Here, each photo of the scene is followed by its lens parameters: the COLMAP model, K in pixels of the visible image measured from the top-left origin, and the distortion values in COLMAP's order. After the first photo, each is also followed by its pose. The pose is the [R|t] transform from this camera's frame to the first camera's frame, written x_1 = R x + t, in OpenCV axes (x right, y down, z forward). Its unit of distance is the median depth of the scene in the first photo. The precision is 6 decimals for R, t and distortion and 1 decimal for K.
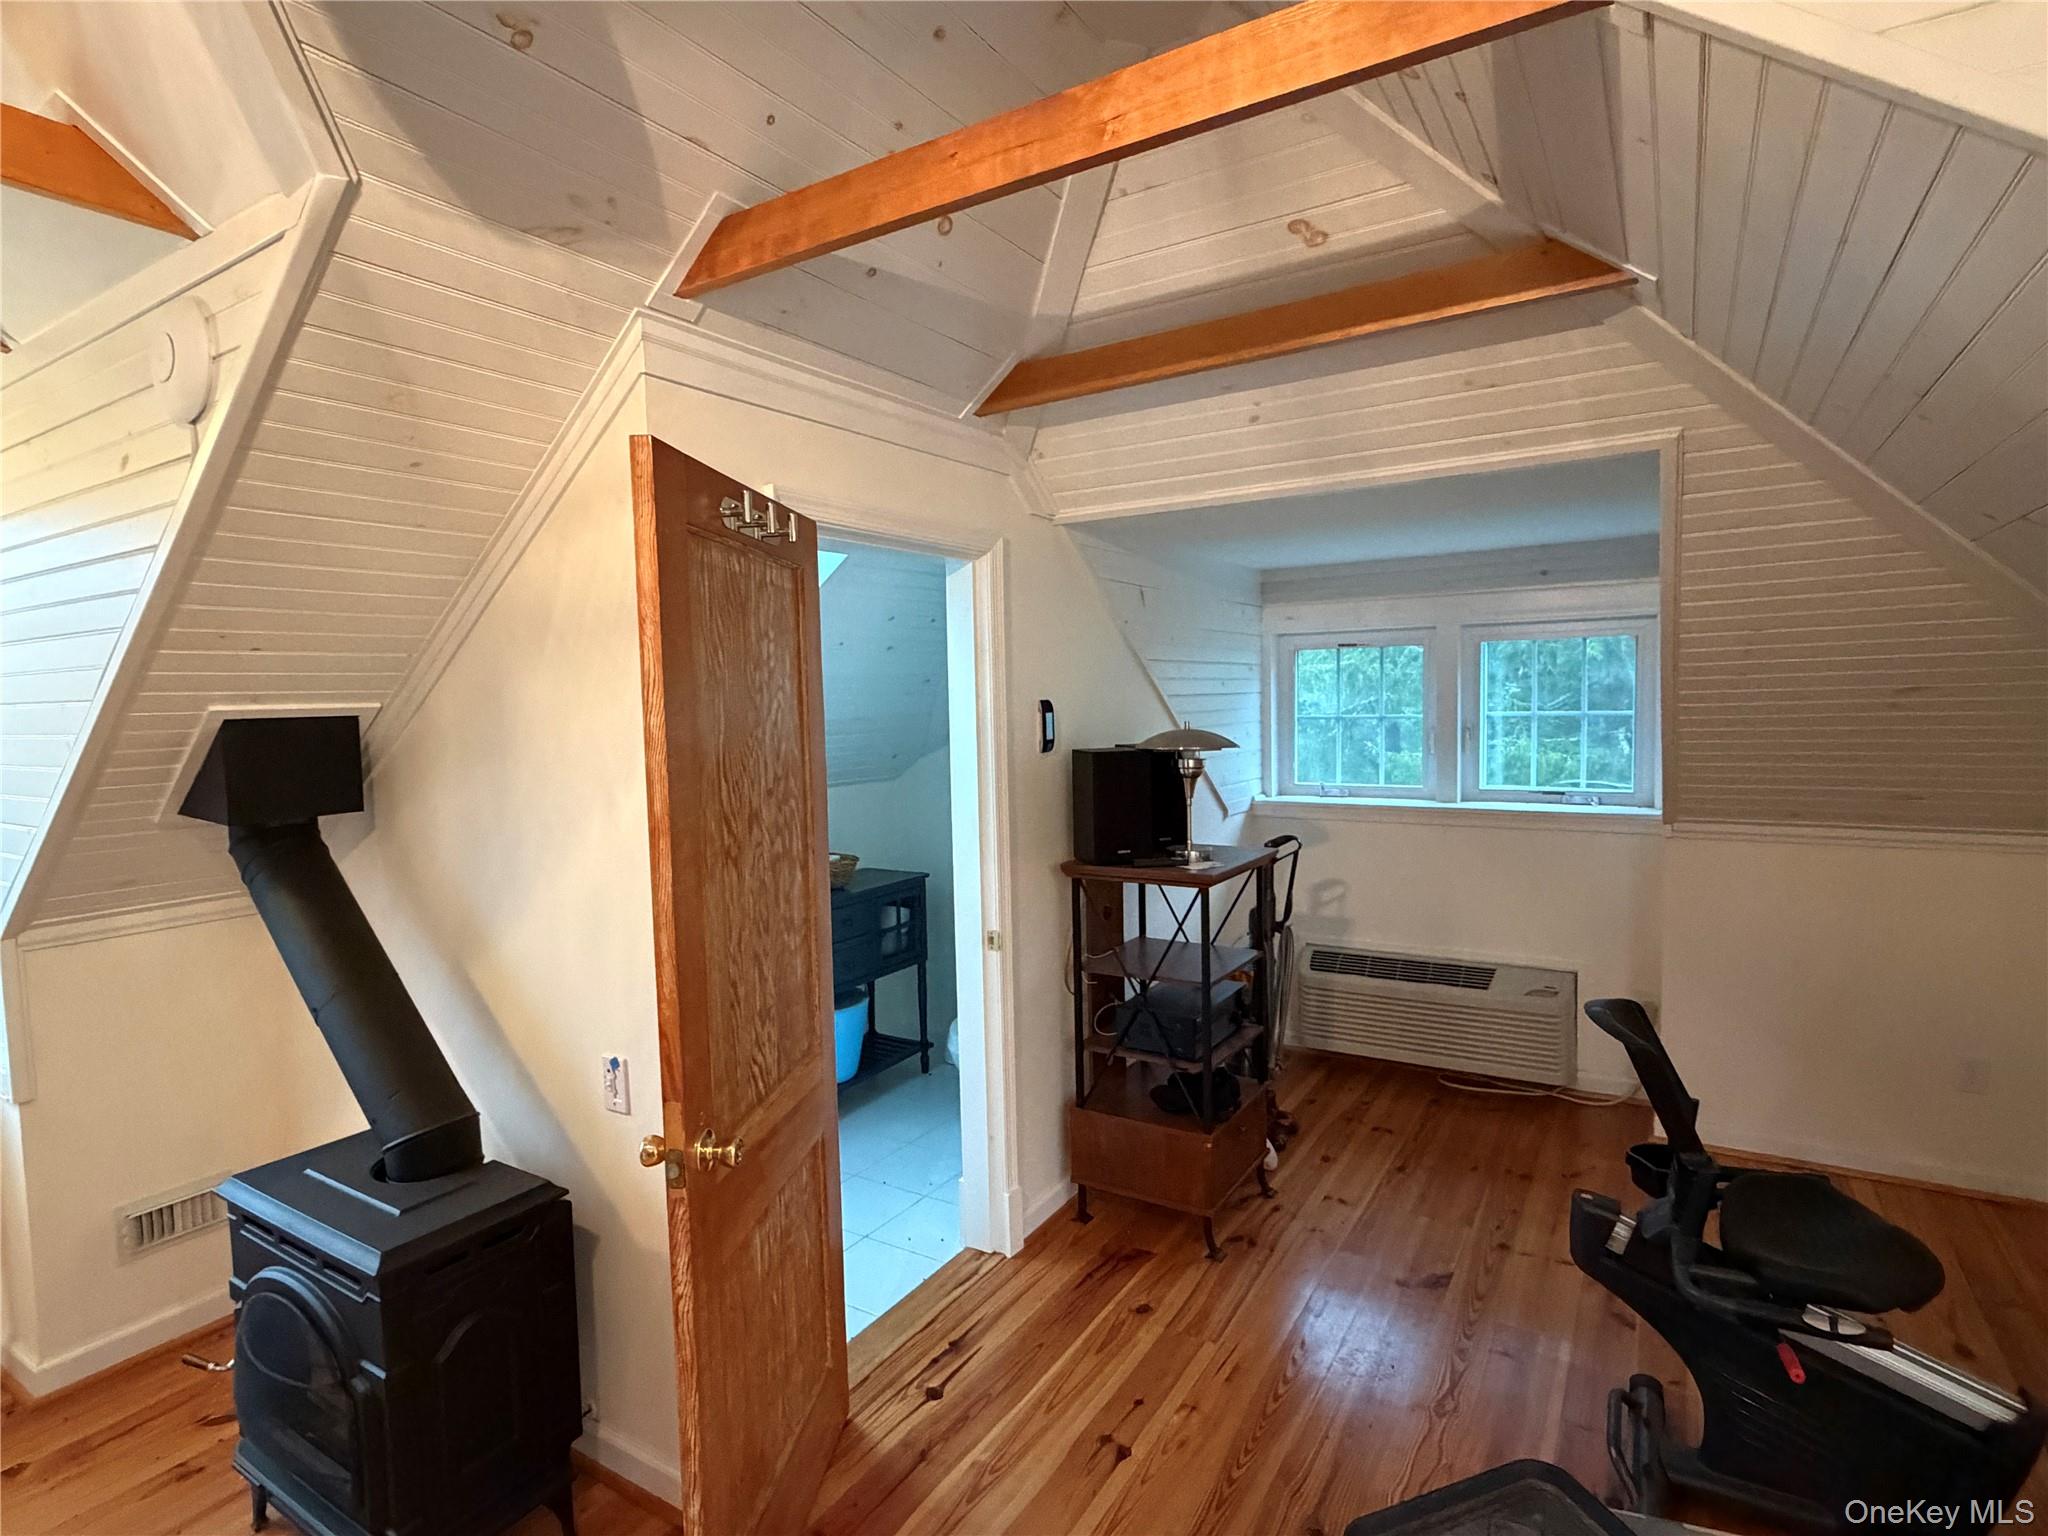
lens RADIAL K [[1060.6, 0, 1024.1], [0, 1060.6, 769.9], [0, 0, 1]] dist [0.001233, 0.000349]
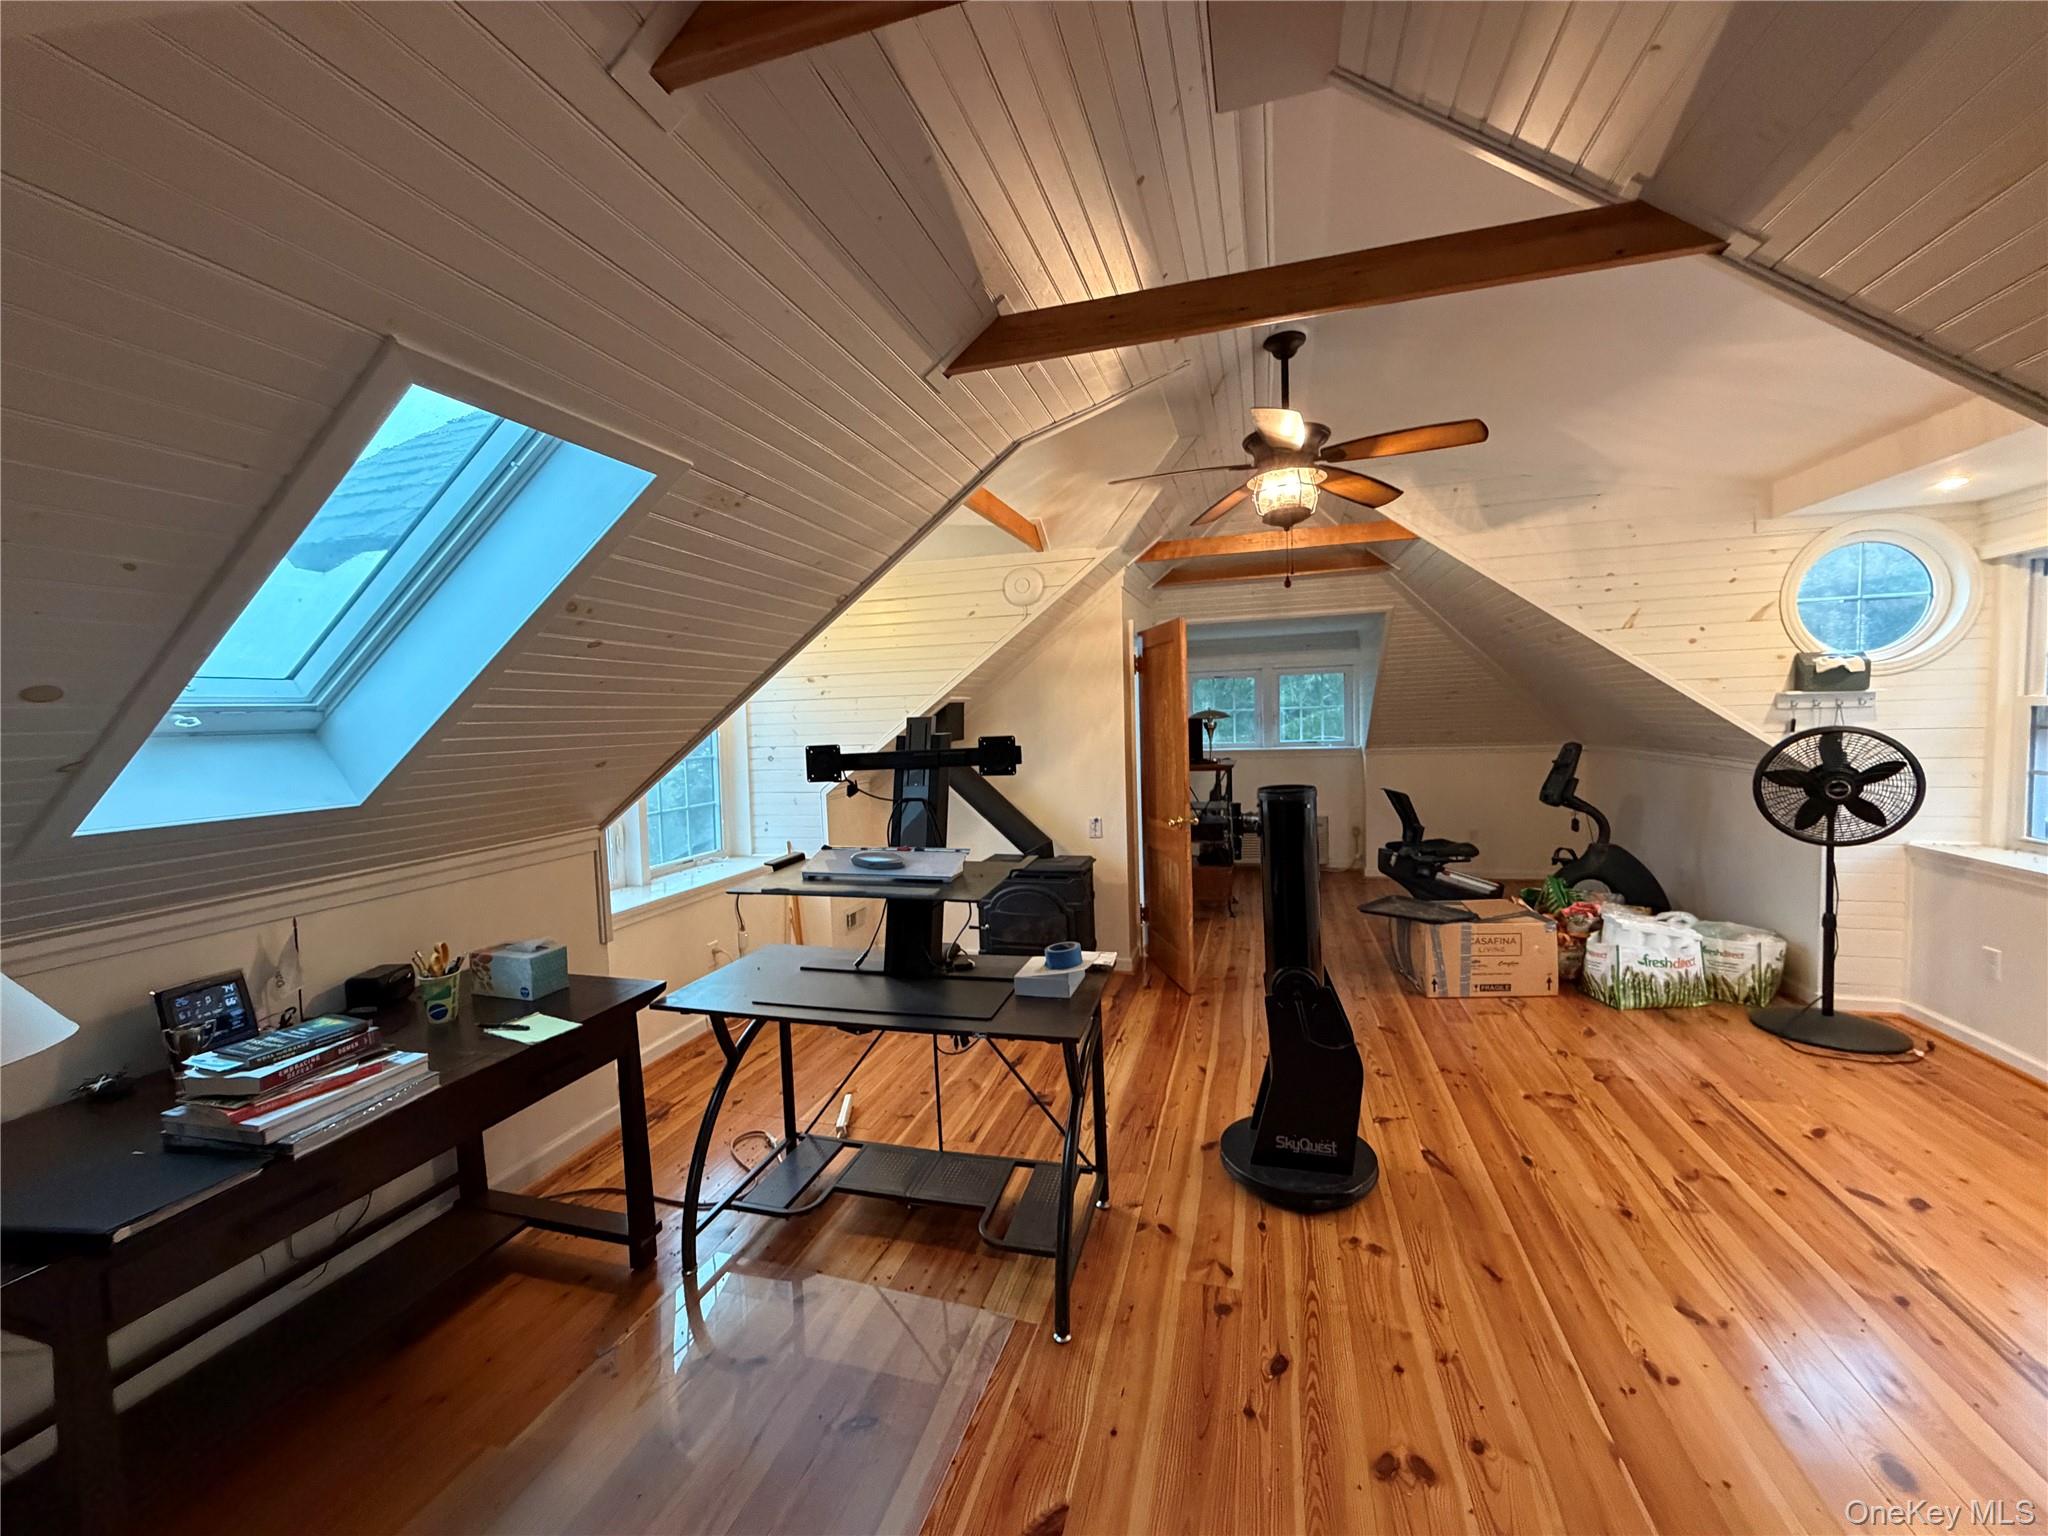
lens RADIAL K [[819.8, 0, 1021.6], [0, 819.8, 761.7], [0, 0, 1]] dist [-0.001454, -0.000029]
pose [[0.965613, -0.019625, 0.259241, -1.013781], [0.021926, 0.999742, -0.005986, 0.109518], [-0.259056, 0.011464, 0.965794, -0.967363]]
